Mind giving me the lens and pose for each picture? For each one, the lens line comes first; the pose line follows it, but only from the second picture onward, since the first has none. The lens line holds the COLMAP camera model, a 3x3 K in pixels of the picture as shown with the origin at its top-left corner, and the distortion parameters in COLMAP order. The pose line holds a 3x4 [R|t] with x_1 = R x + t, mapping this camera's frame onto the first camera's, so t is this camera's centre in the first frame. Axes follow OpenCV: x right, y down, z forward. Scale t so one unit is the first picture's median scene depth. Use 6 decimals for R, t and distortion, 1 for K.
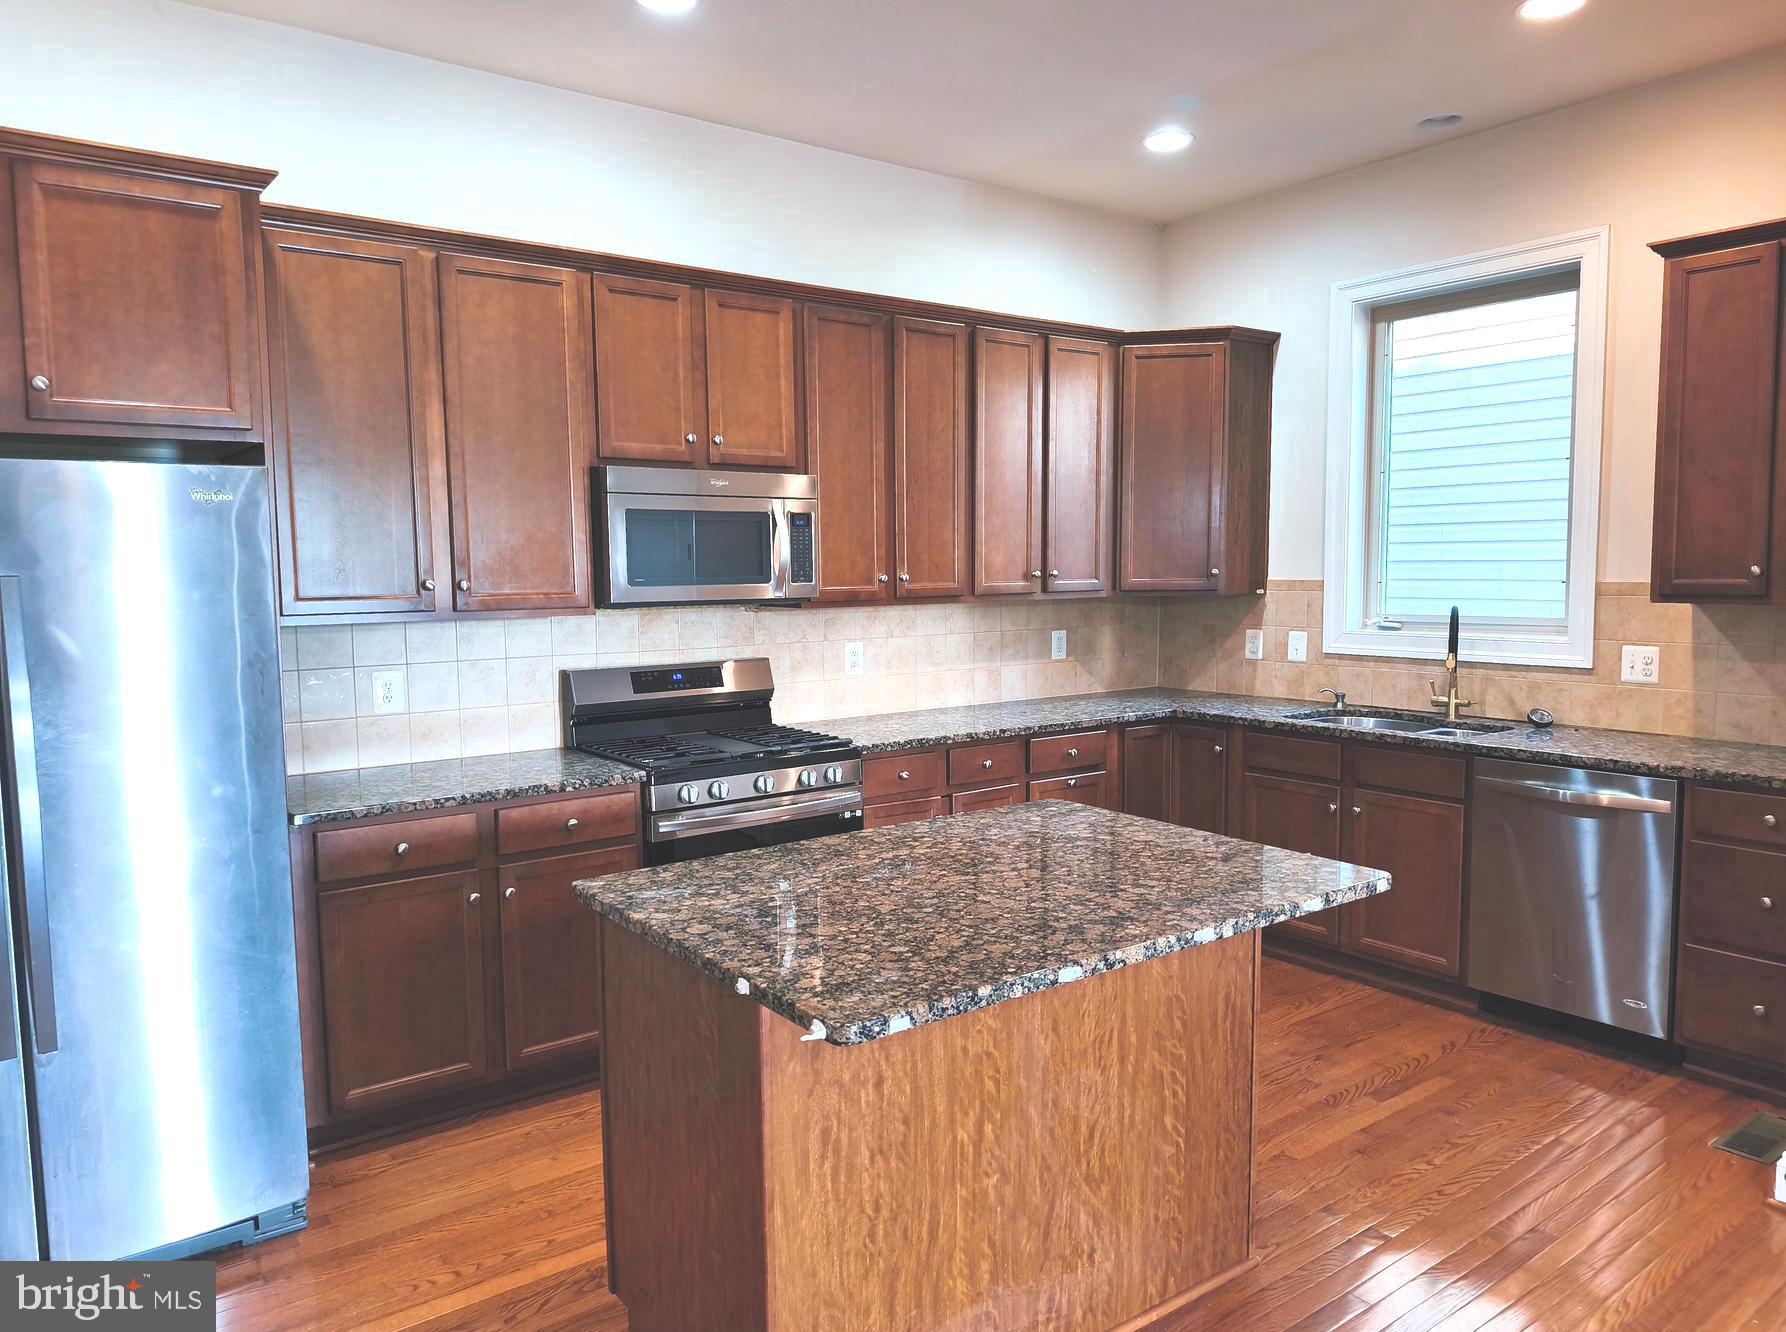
lens RADIAL K [[1229.1, 0, 895.3], [0, 1229.1, 677.5], [0, 0, 1]] dist [0.099452, -0.150417]
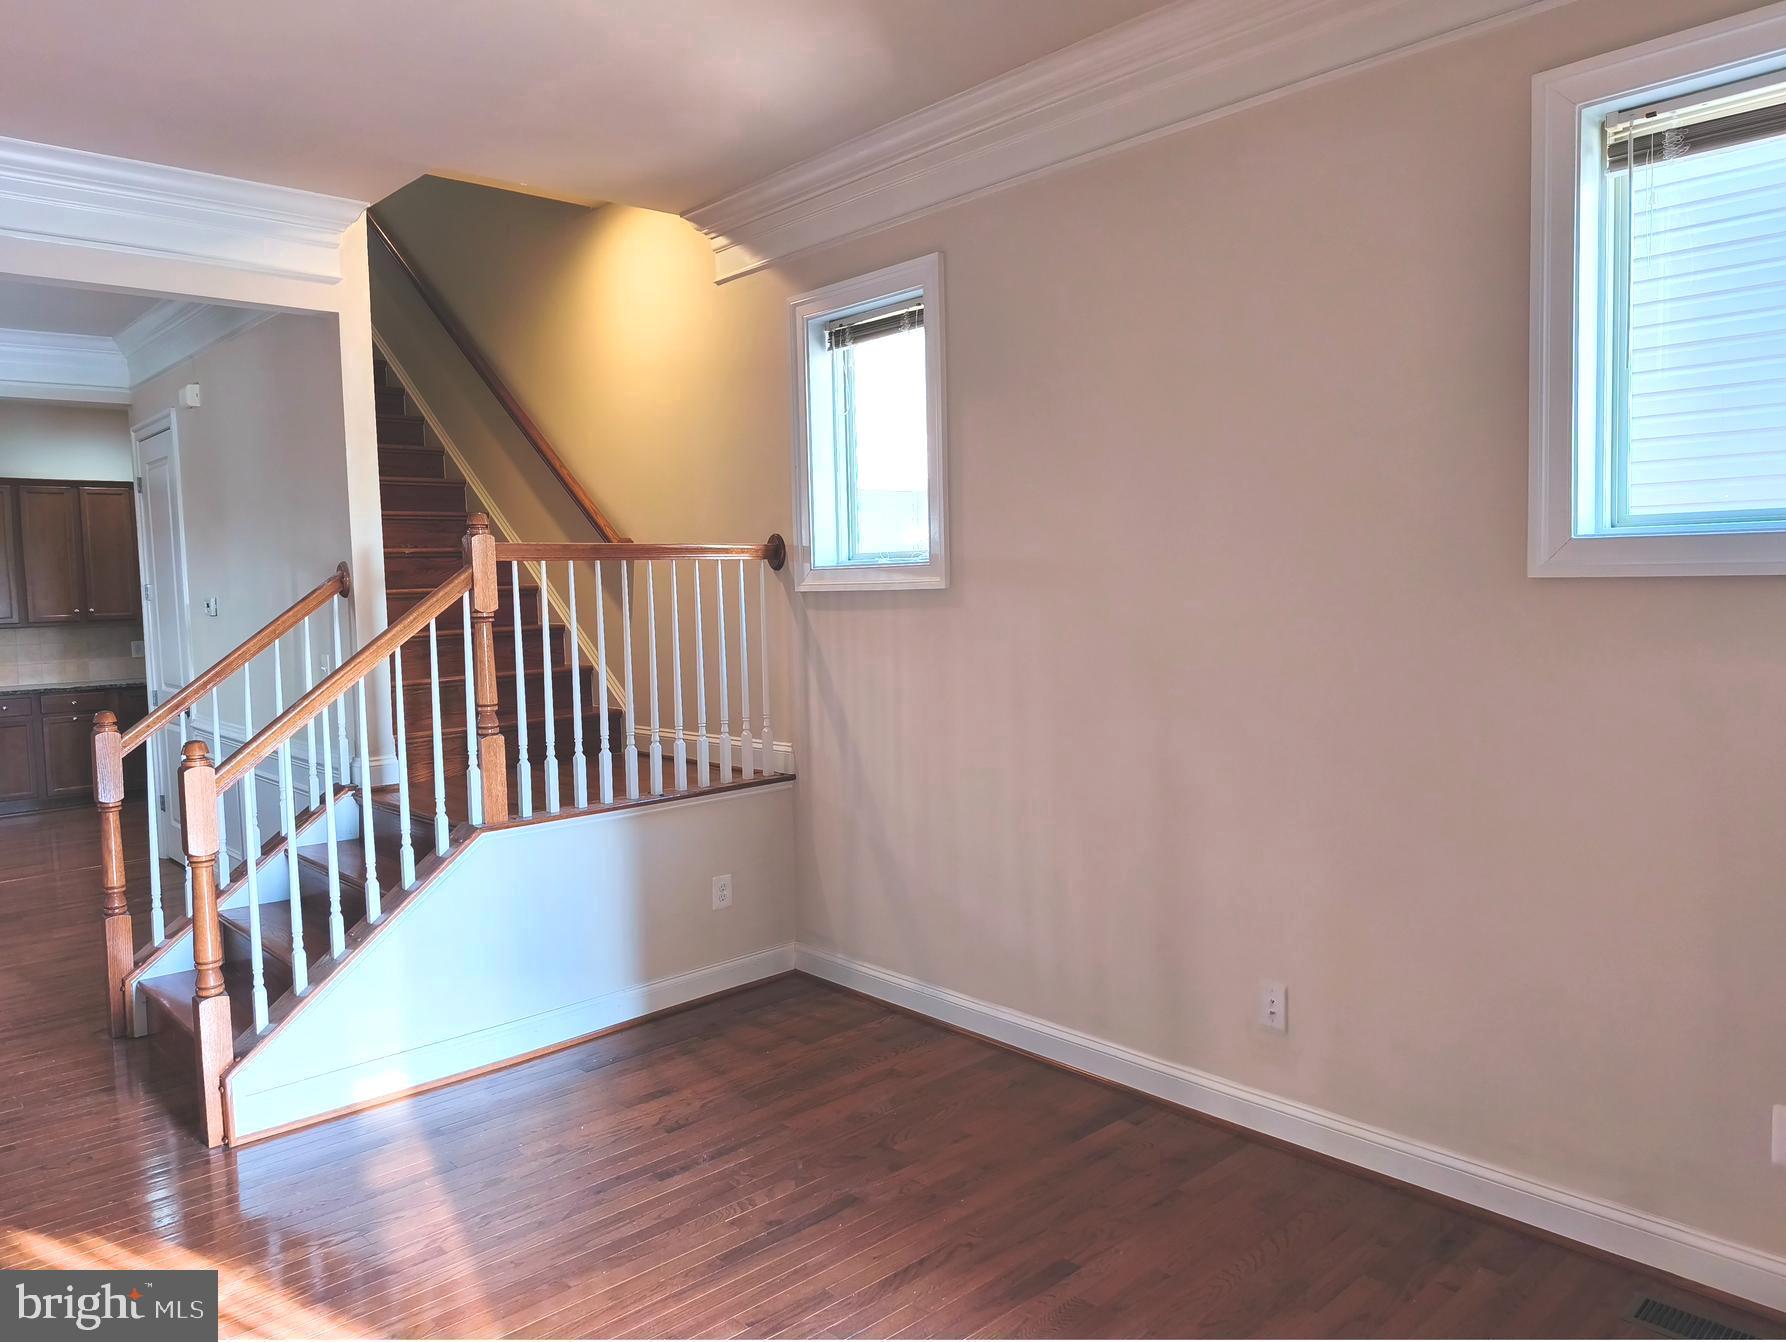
lens RADIAL K [[1221.0, 0, 870.1], [0, 1221.0, 660.3], [0, 0, 1]] dist [0.029155, -0.029153]
pose [[0.993914, -0.018785, 0.108549, 1.409756], [0.022082, 0.999328, -0.029253, 0.092657], [-0.107926, 0.031472, 0.993661, -1.273027]]
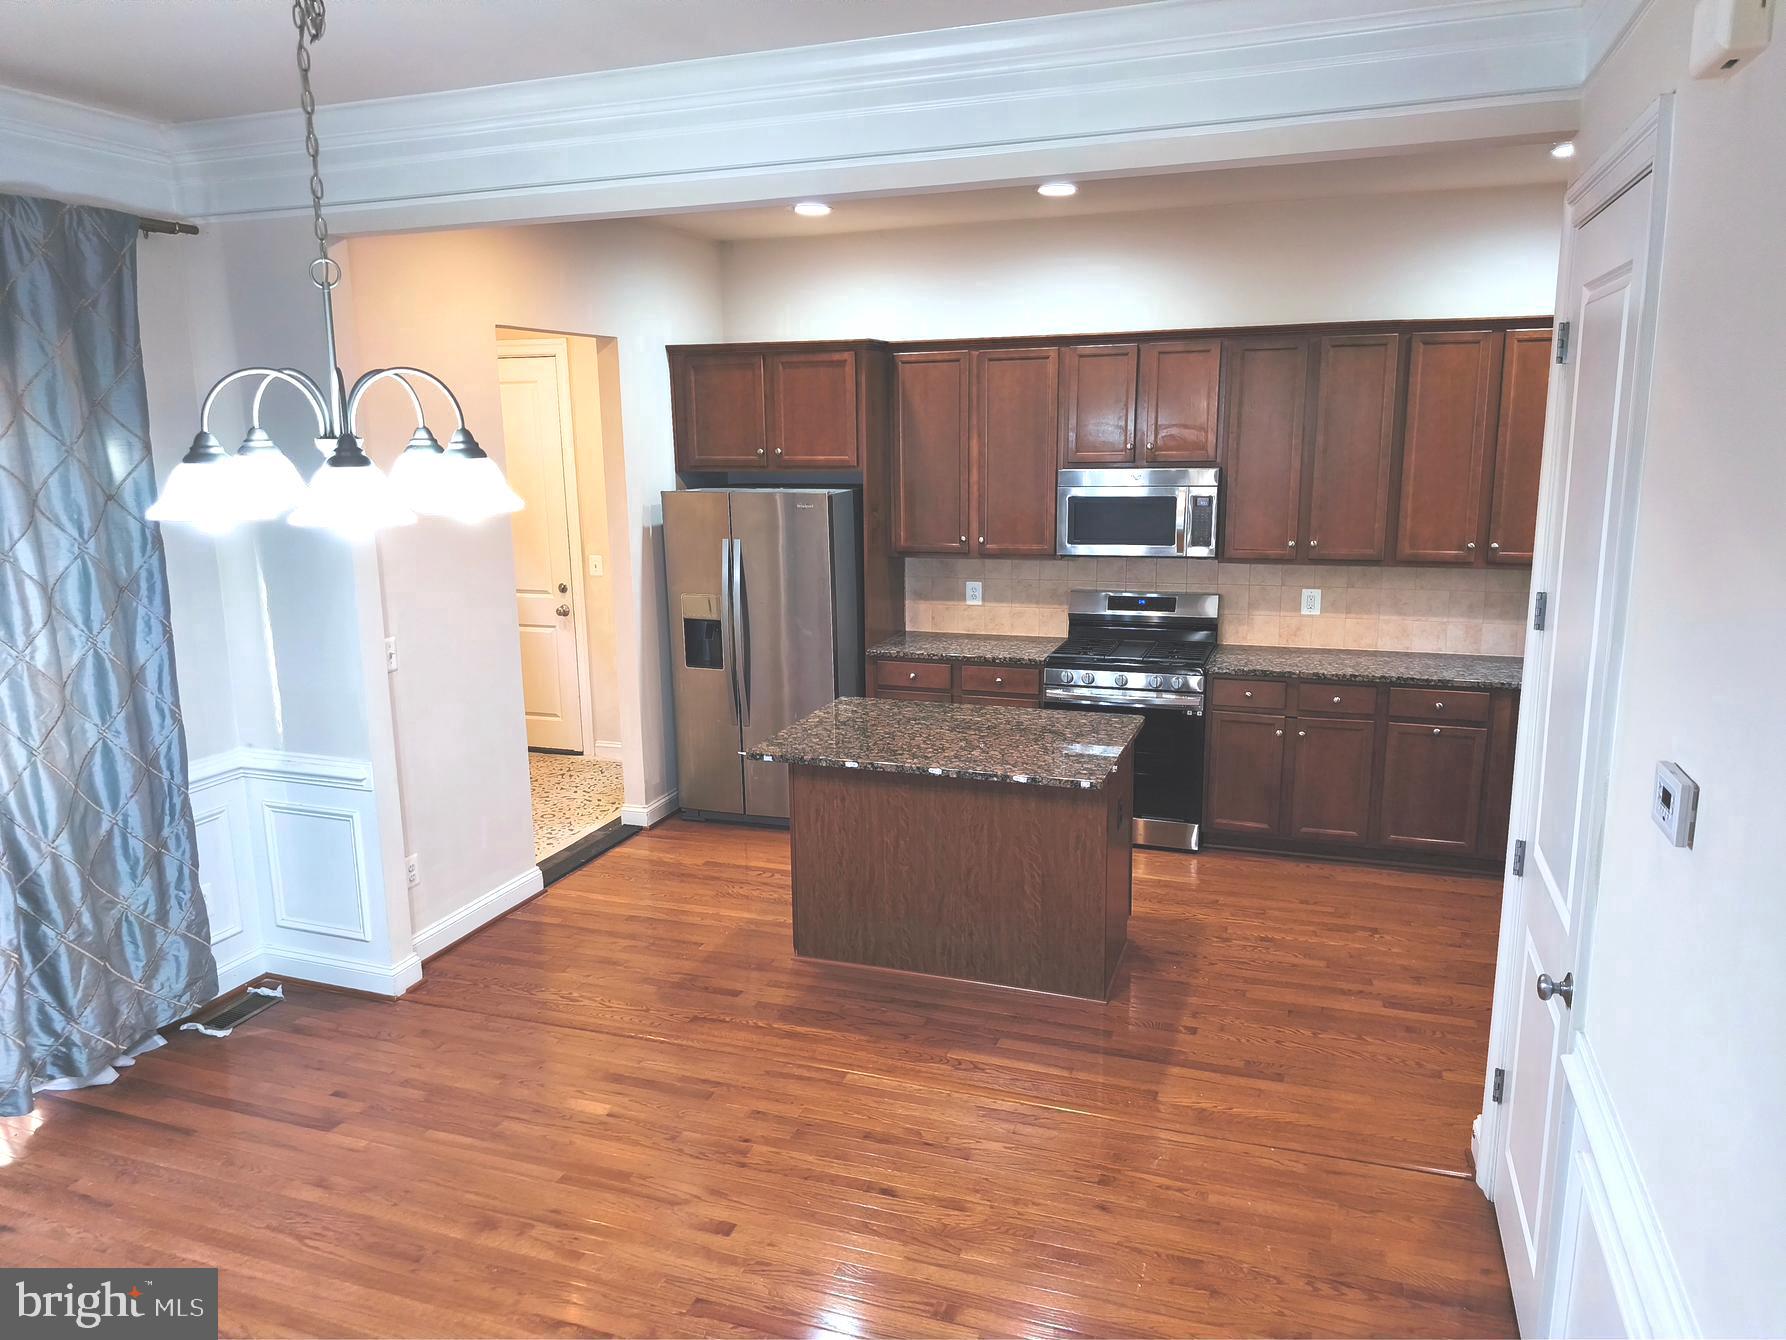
lens RADIAL K [[1232.7, 0, 883.7], [0, 1232.7, 672.6], [0, 0, 1]] dist [0.061231, -0.086389]
pose [[0.553995, 0.165375, -0.815929, 0.958694], [-0.069197, 0.985827, 0.152827, -0.133556], [0.829639, -0.028205, 0.557587, -0.101648]]
